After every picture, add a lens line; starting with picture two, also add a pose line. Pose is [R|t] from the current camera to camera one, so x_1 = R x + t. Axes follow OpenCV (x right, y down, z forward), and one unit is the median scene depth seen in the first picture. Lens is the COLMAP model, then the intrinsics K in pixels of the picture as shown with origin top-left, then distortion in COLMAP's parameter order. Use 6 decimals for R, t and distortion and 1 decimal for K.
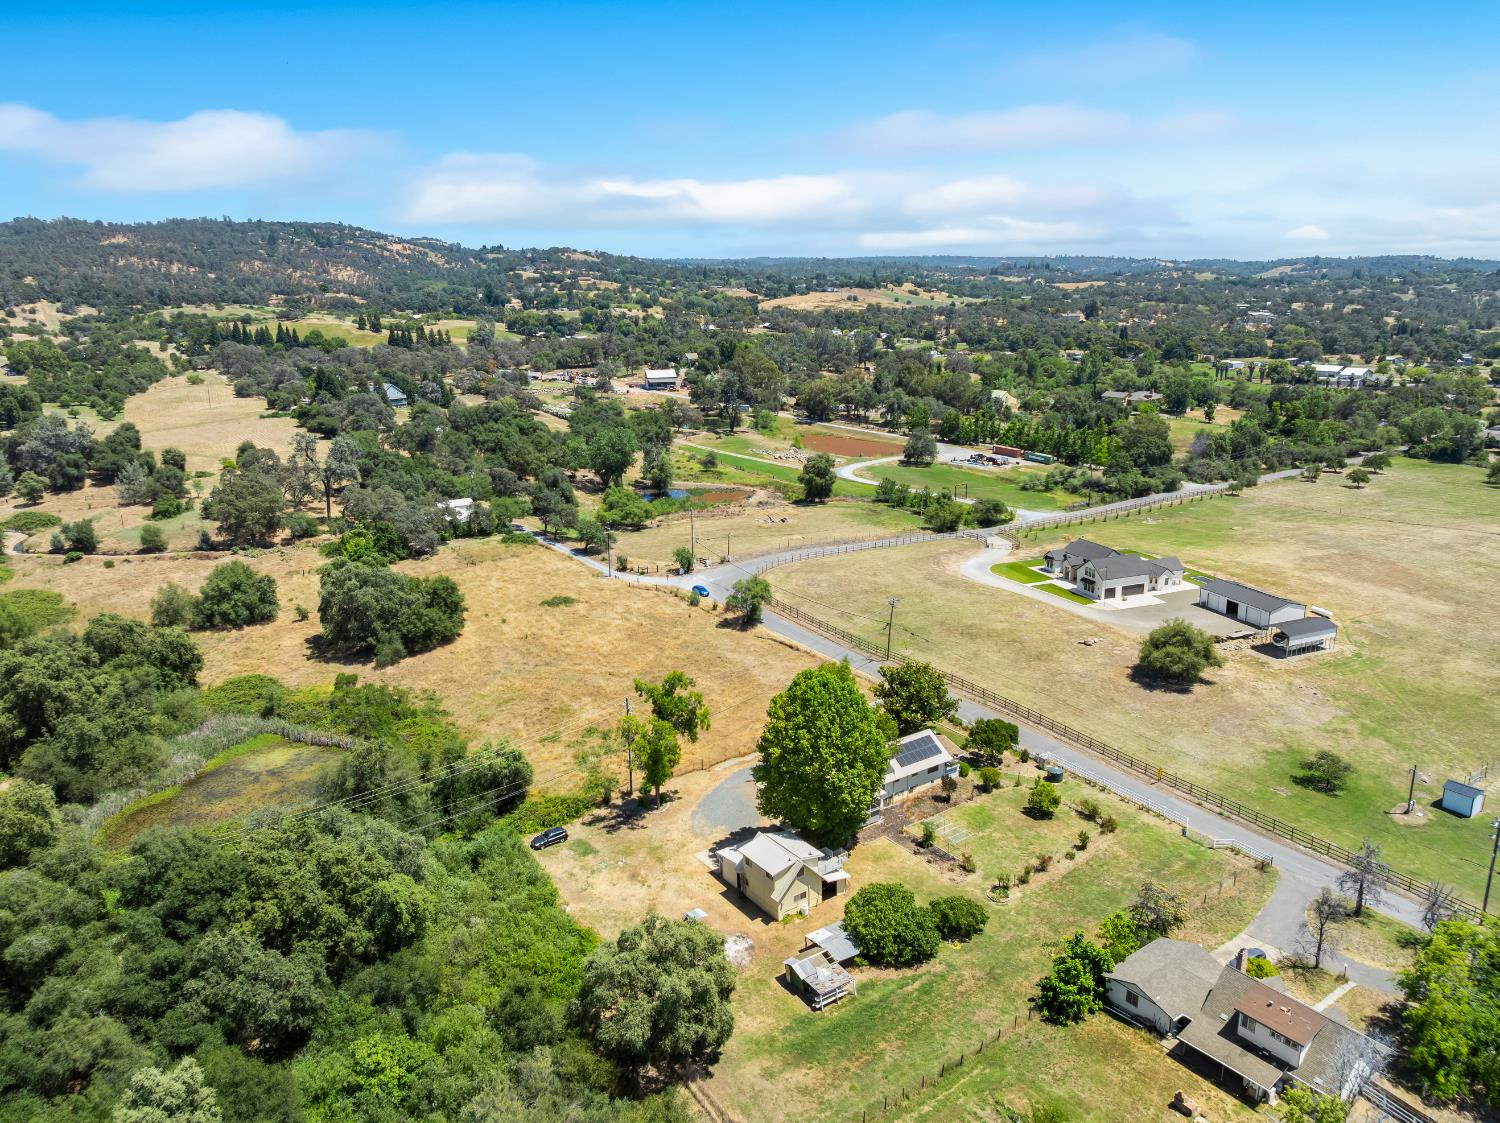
lens RADIAL K [[1076.0, 0, 741.9], [0, 1076.0, 552.3], [0, 0, 1]] dist [-0.049284, 0.018410]
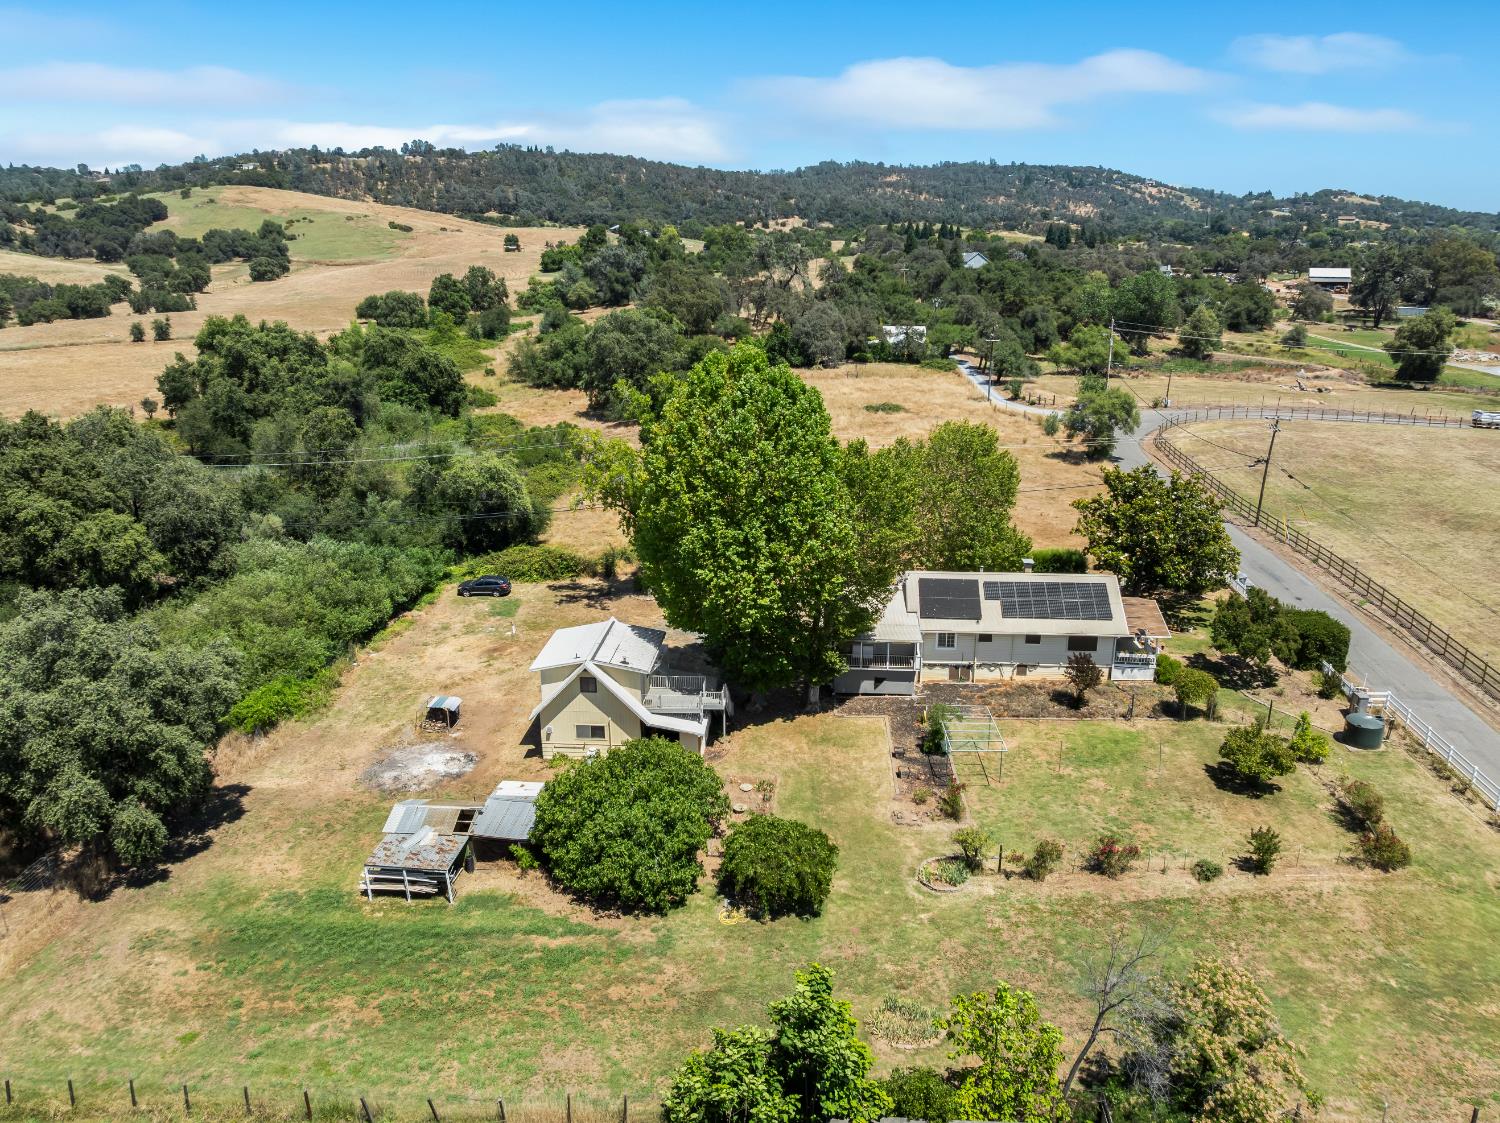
lens RADIAL K [[1076.0, 0, 753.1], [0, 1076.0, 535.0], [0, 0, 1]] dist [-0.049284, 0.018410]
pose [[0.783709, 0.180754, -0.594246, 0.292656], [-0.169938, 0.982614, 0.074766, 0.119428], [0.597429, 0.042390, 0.800801, 0.429343]]
